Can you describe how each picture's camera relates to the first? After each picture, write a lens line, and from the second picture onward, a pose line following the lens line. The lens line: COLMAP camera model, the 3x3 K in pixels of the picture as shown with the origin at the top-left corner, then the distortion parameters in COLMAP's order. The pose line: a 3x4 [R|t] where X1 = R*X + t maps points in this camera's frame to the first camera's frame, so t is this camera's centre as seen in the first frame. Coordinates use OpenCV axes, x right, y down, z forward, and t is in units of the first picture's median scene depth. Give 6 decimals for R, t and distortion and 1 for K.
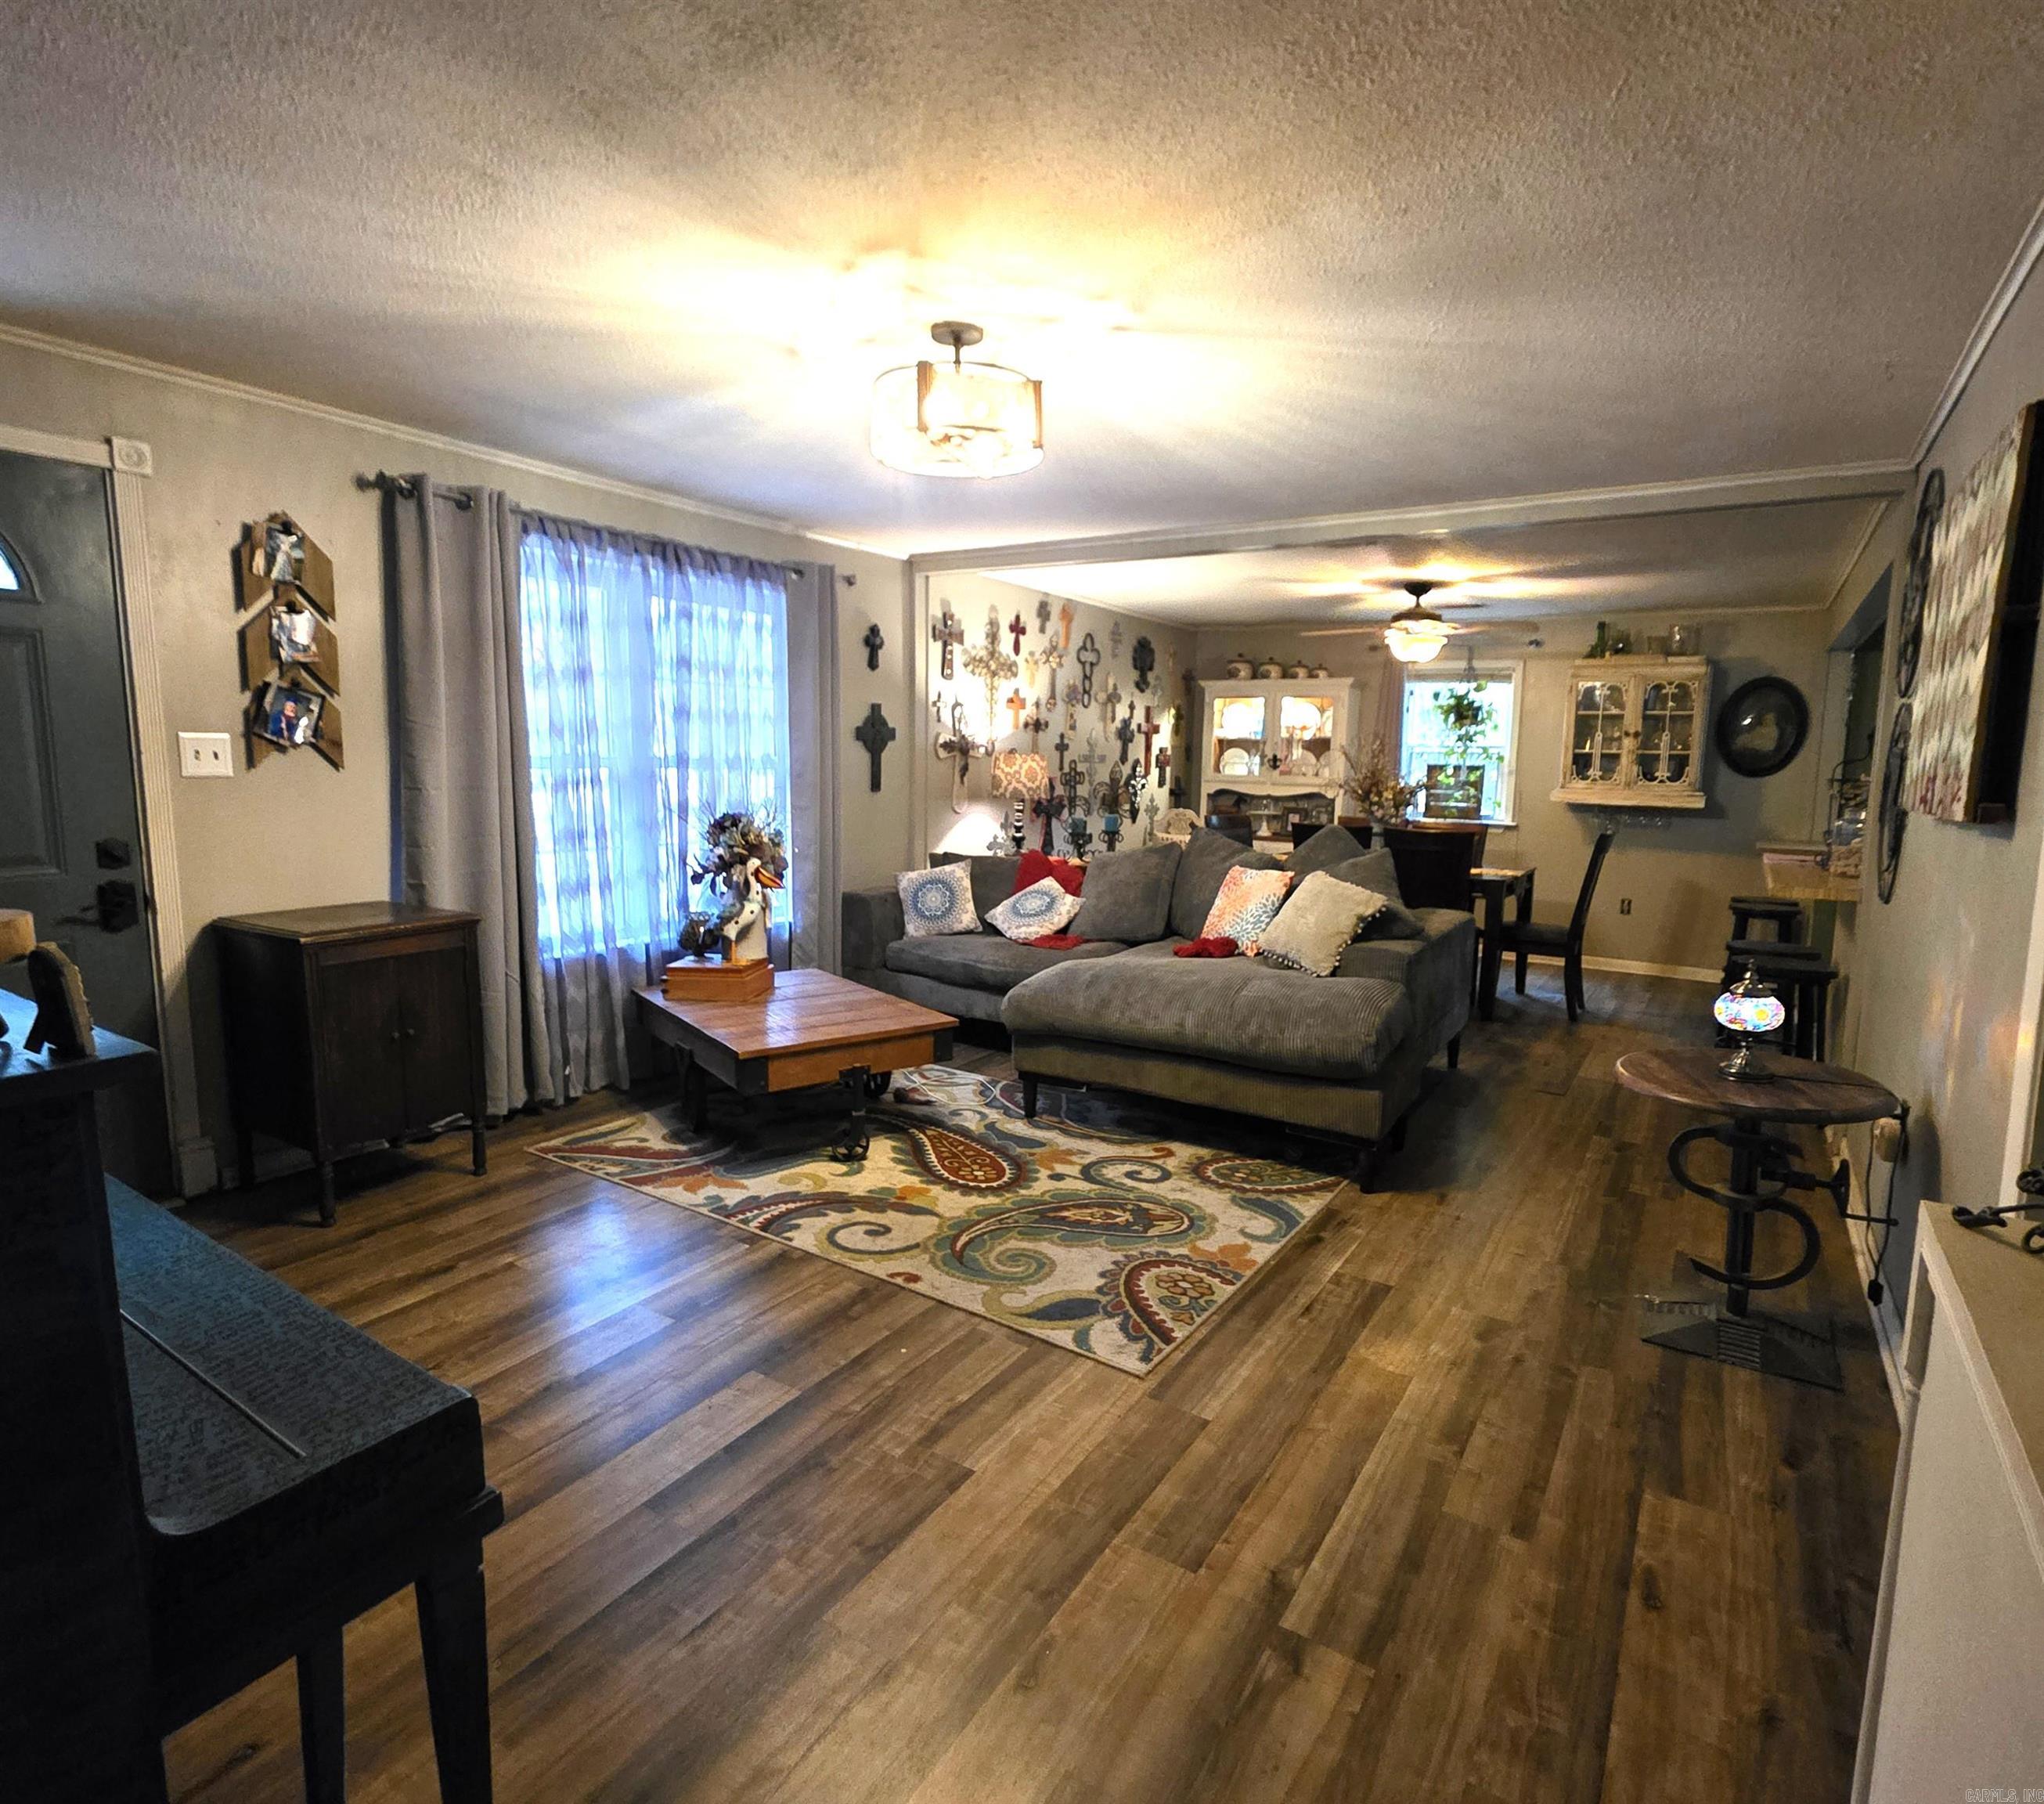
lens RADIAL K [[1079.7, 0, 1027.6], [0, 1079.7, 894.6], [0, 0, 1]] dist [0.003569, 0.000029]
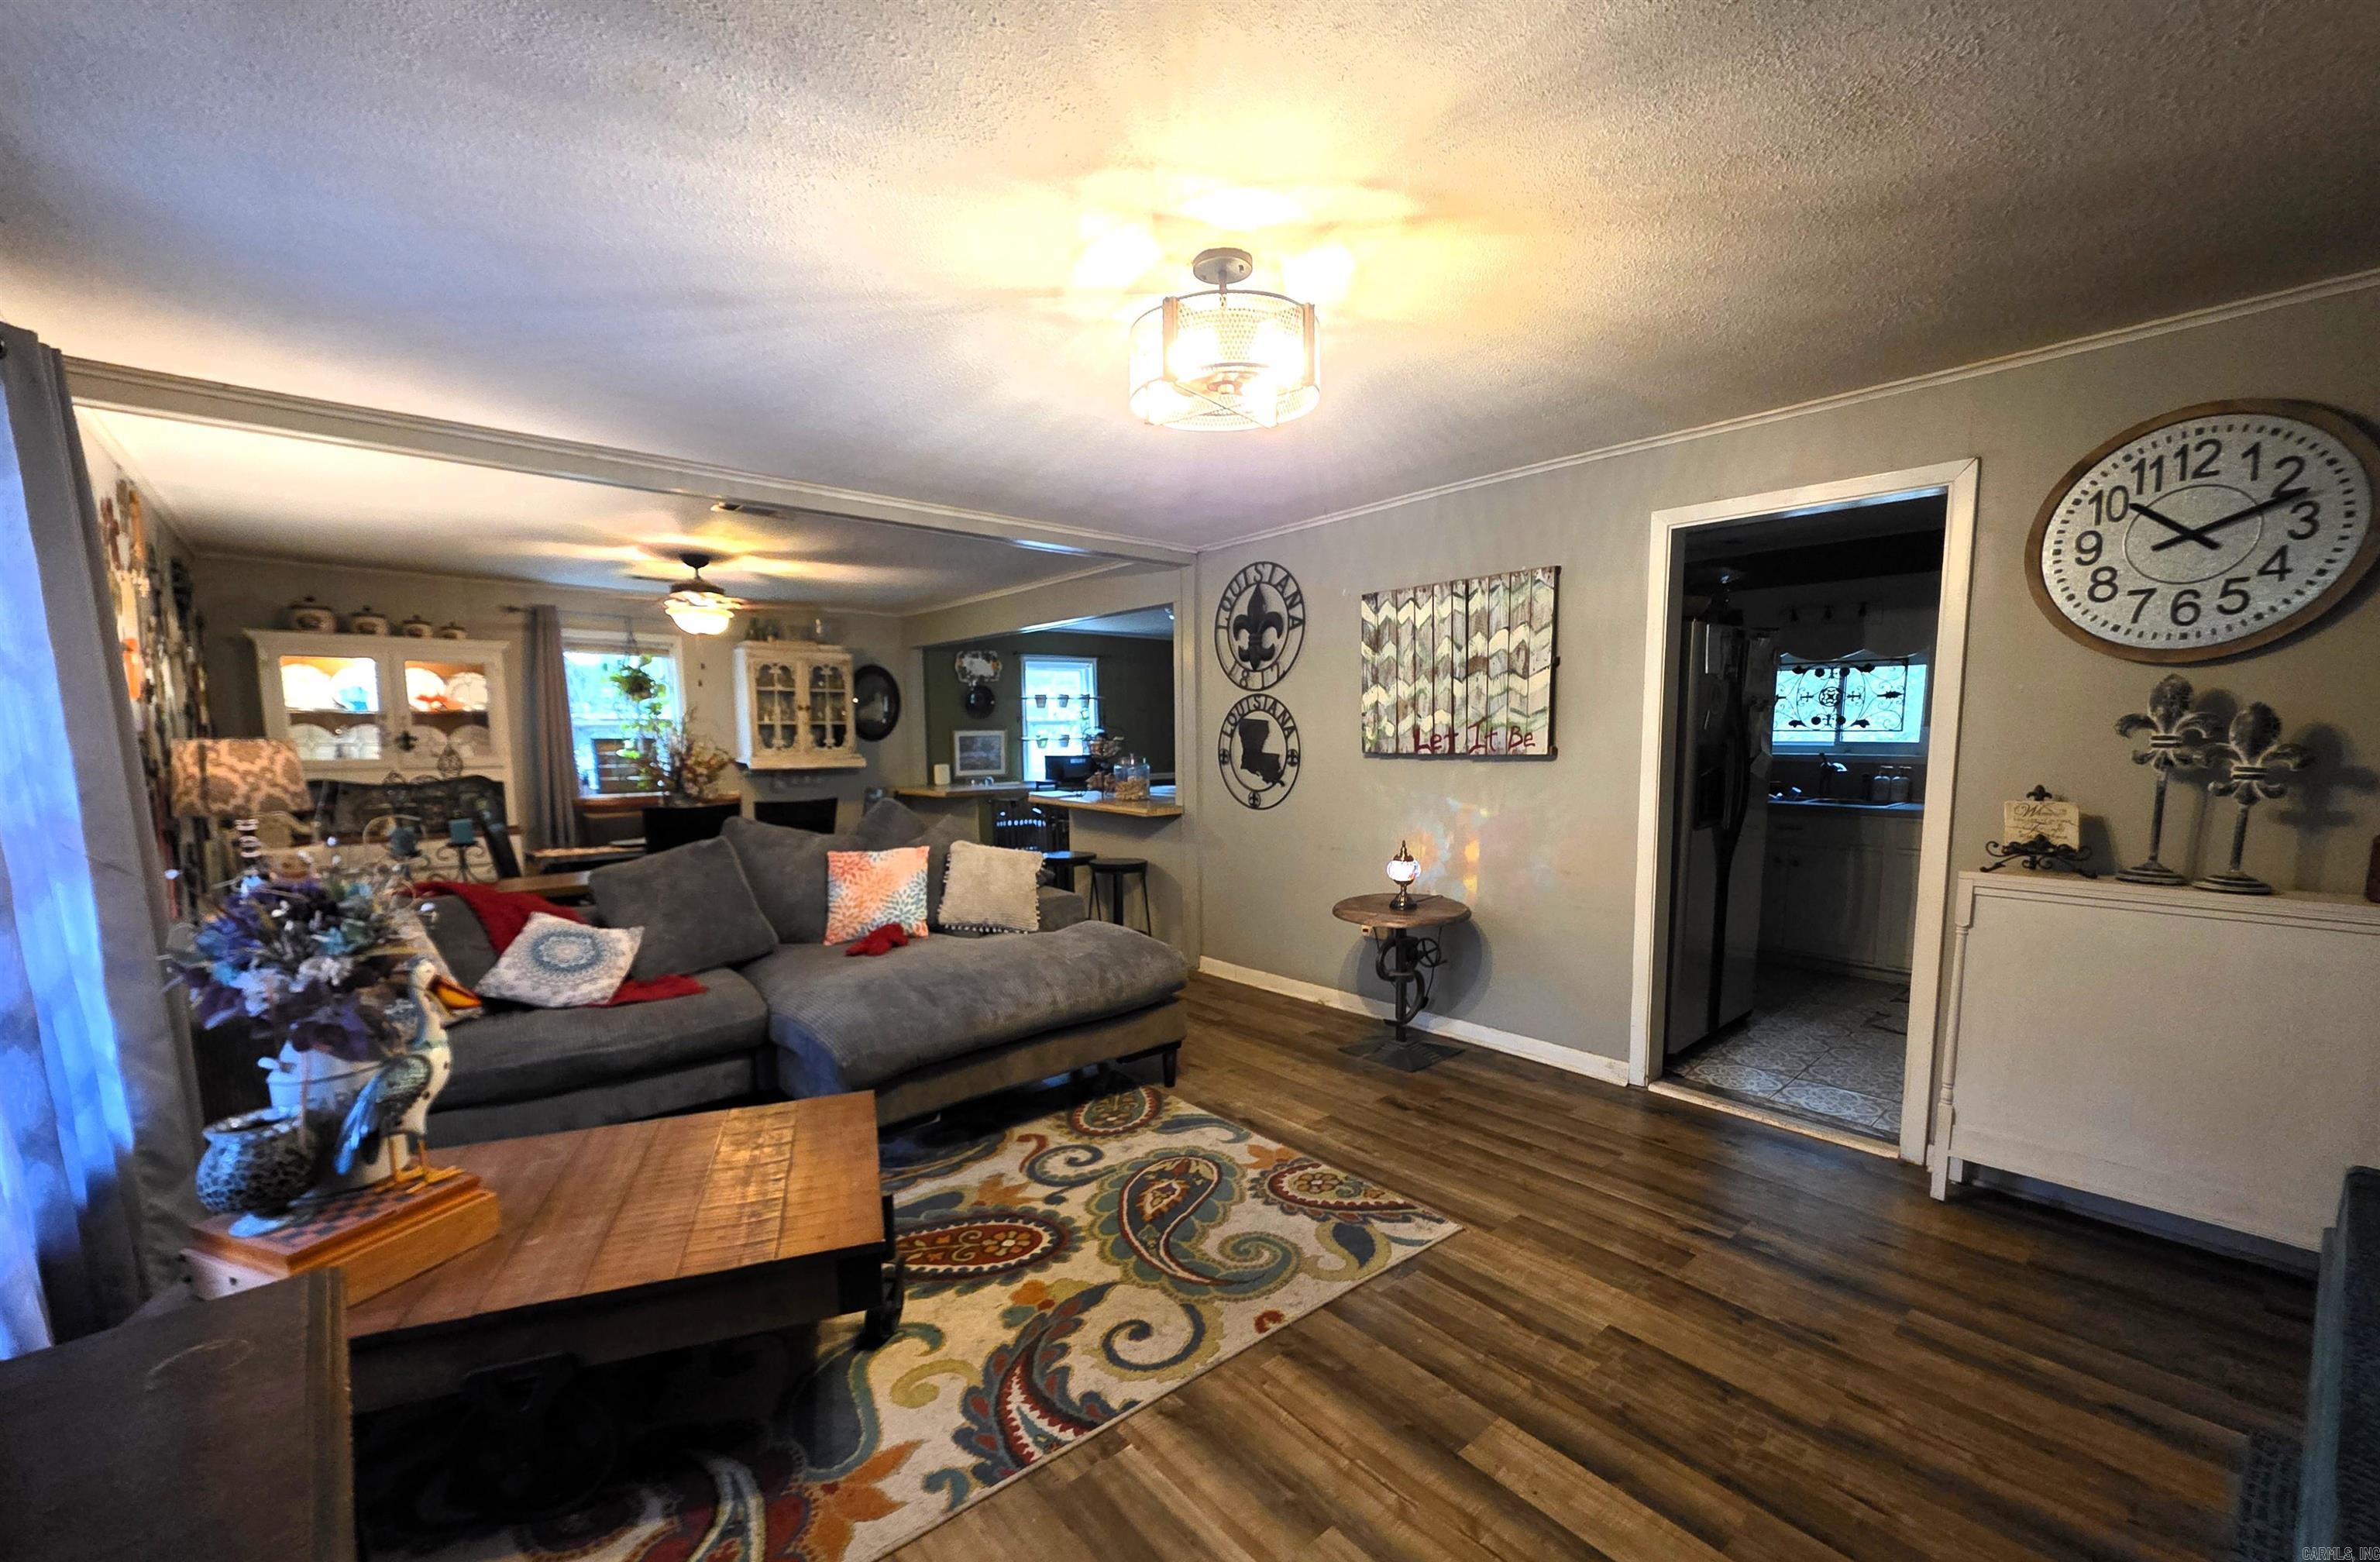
lens RADIAL K [[953.7, 0, 1164.9], [0, 953.7, 845.4], [0, 0, 1]] dist [-0.000445, -0.000095]
pose [[0.298522, -0.134666, 0.944854, -0.452411], [0.134714, 0.986029, 0.097972, -0.067191], [-0.944847, 0.098038, 0.312493, 0.431805]]
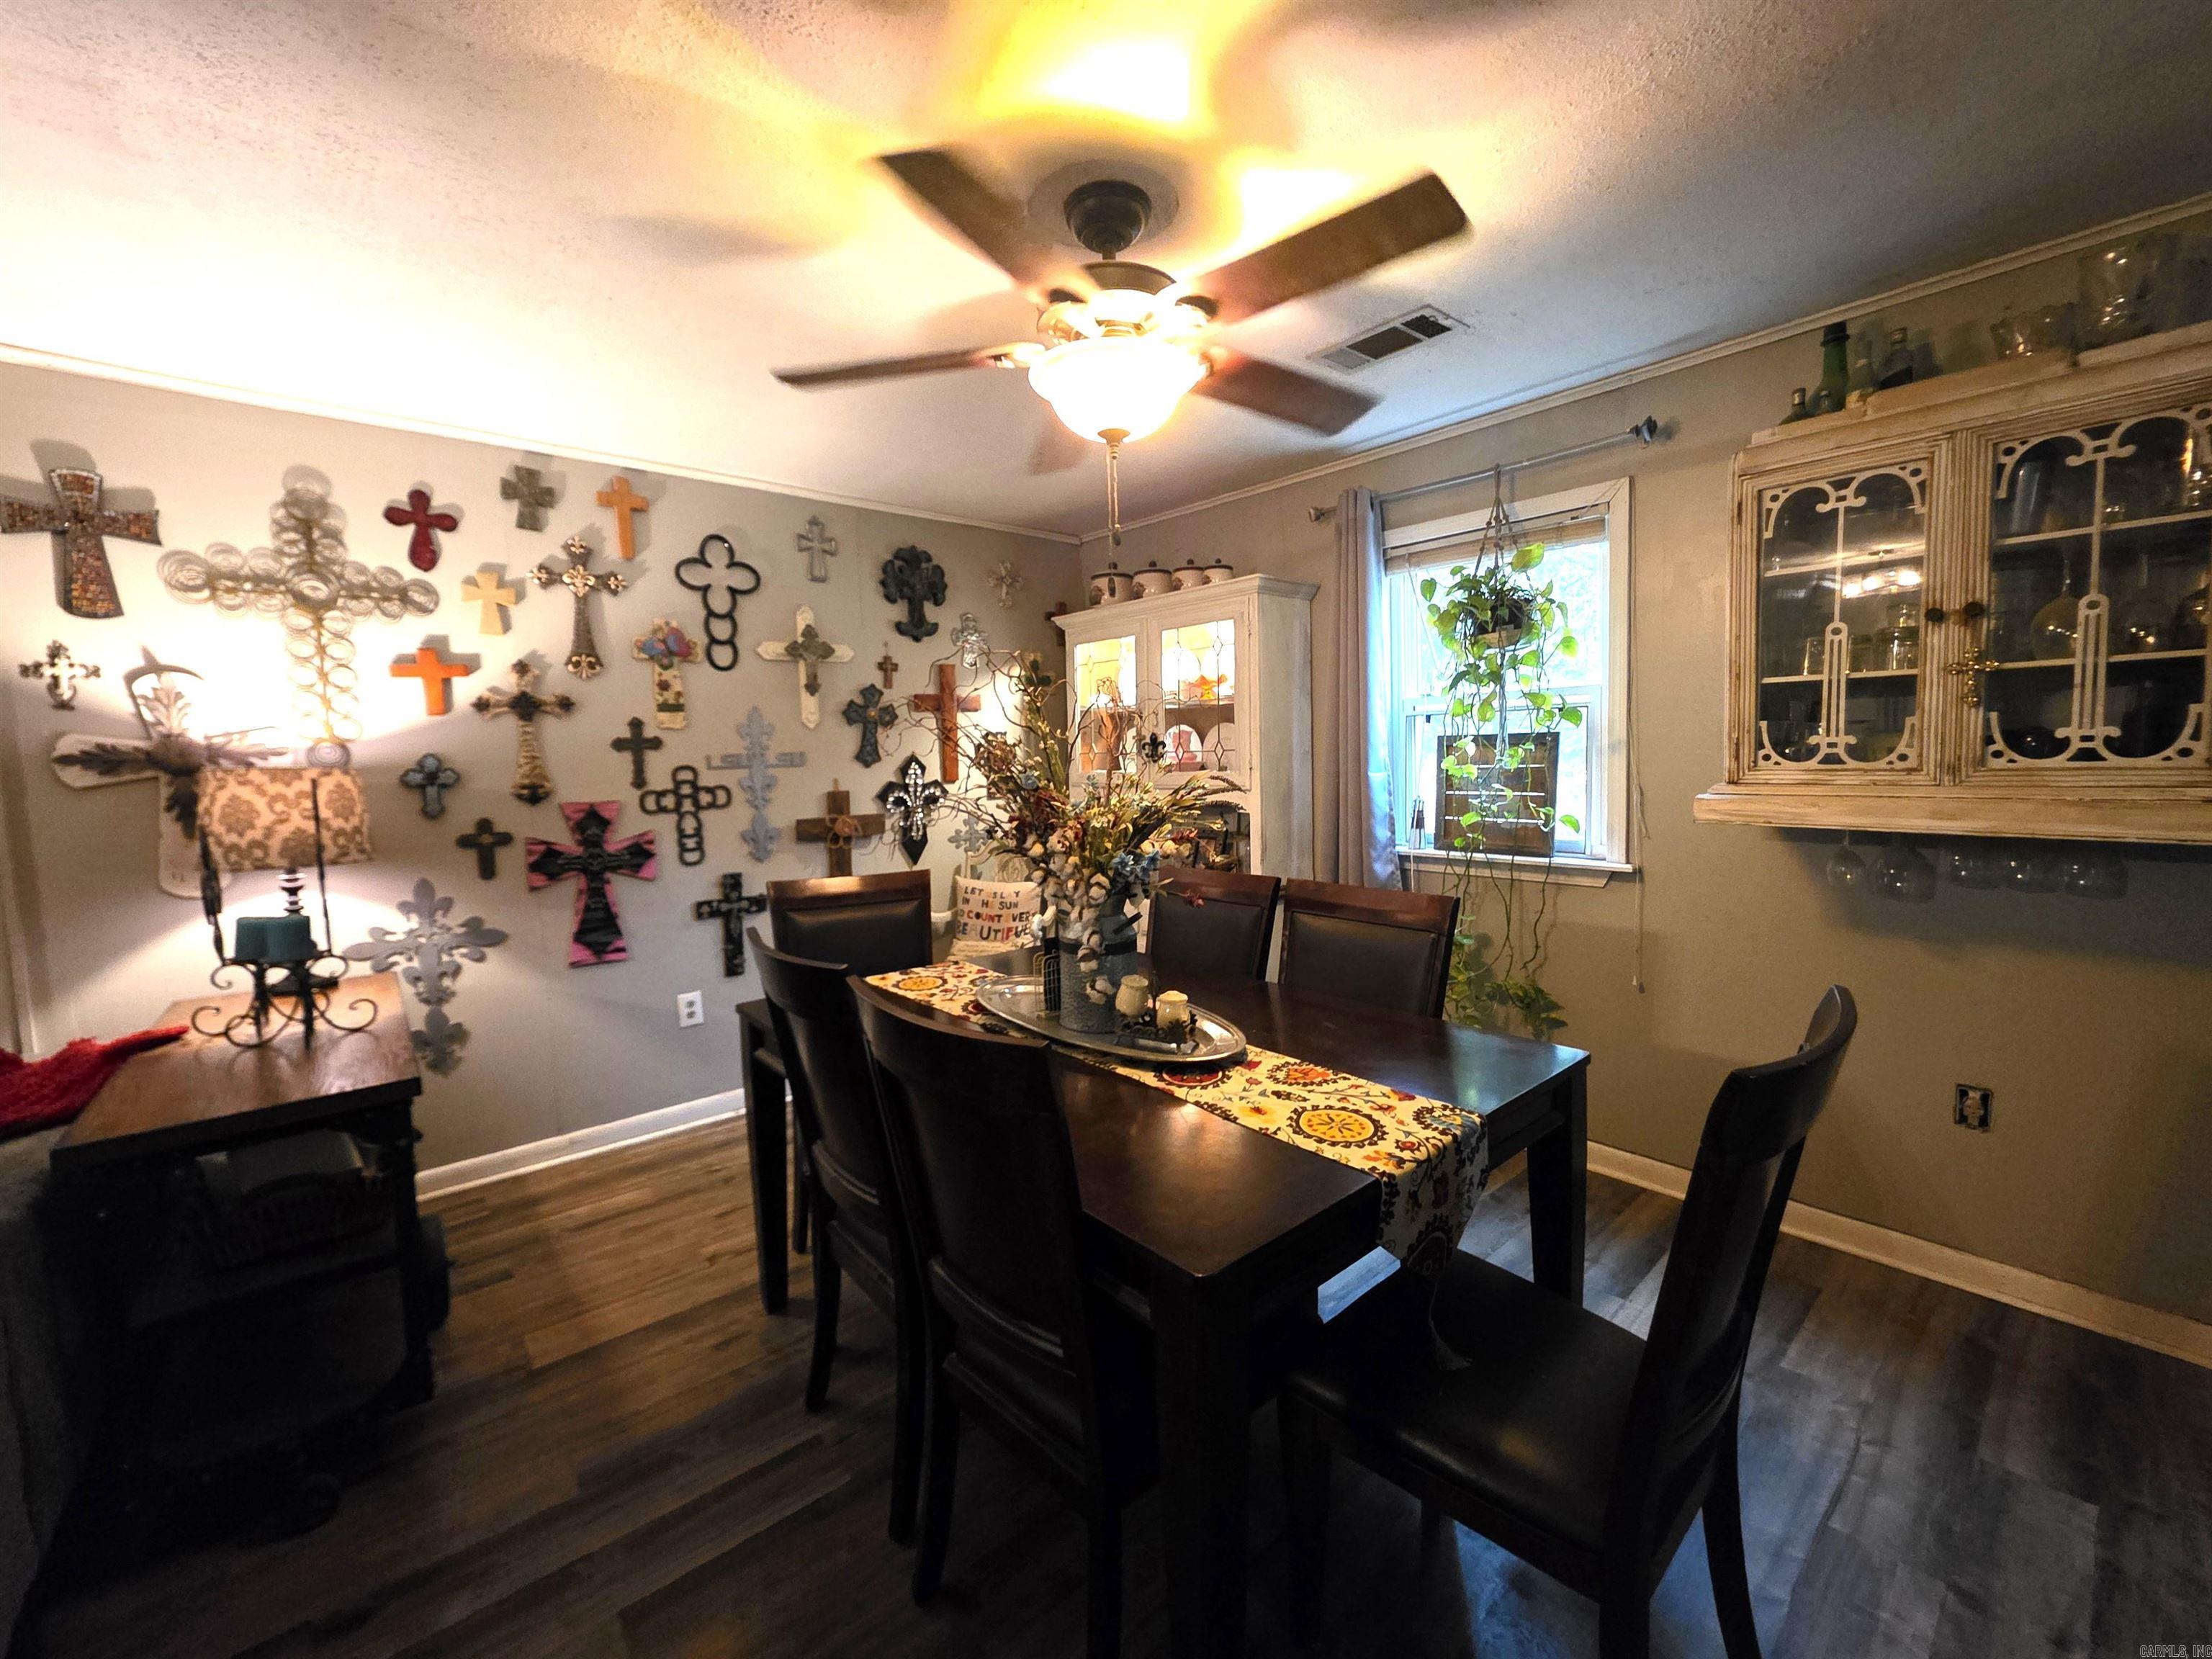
lens RADIAL K [[892.2, 0, 1073.3], [0, 892.2, 814.2], [0, 0, 1]] dist [-0.001052, 0.000017]
pose [[0.955468, -0.029739, -0.293593, 0.525412], [0.013592, 0.998288, -0.056886, -0.105349], [0.294782, 0.050362, 0.954236, 0.919025]]
